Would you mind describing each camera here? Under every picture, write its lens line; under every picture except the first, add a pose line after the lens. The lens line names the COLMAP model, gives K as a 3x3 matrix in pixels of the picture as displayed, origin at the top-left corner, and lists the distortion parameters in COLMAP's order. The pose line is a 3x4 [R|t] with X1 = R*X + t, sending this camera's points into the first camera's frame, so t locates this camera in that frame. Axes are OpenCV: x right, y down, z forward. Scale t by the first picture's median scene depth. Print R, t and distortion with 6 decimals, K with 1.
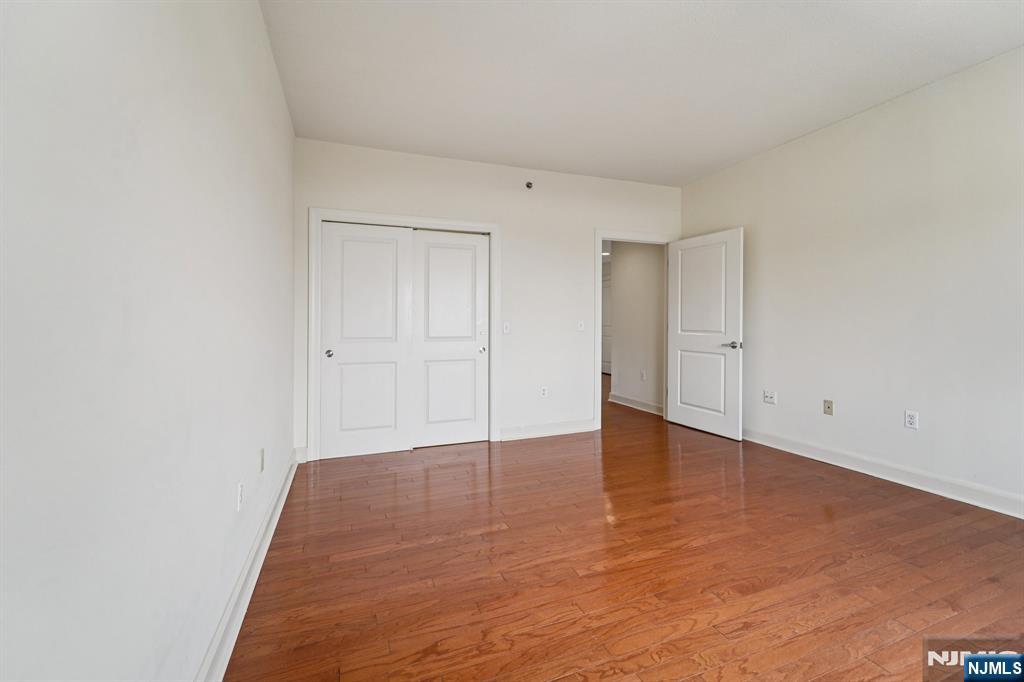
lens RADIAL K [[435.4, 0, 509.5], [0, 435.4, 320.3], [0, 0, 1]] dist [-0.000162, -0.000121]
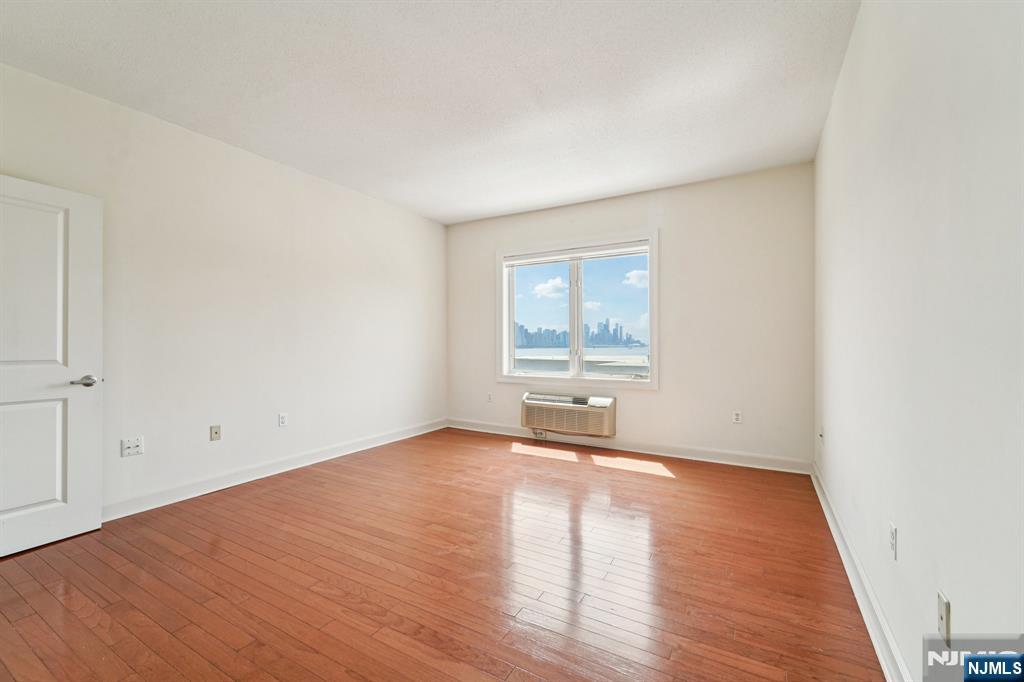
lens RADIAL K [[421.2, 0, 520.0], [0, 421.2, 341.8], [0, 0, 1]] dist [0.000243, -0.000181]
pose [[-0.640867, 0.005071, 0.767636, -0.411020], [0.002782, 0.999987, -0.004284, 0.006014], [-0.767647, -0.000610, -0.640872, 1.087870]]
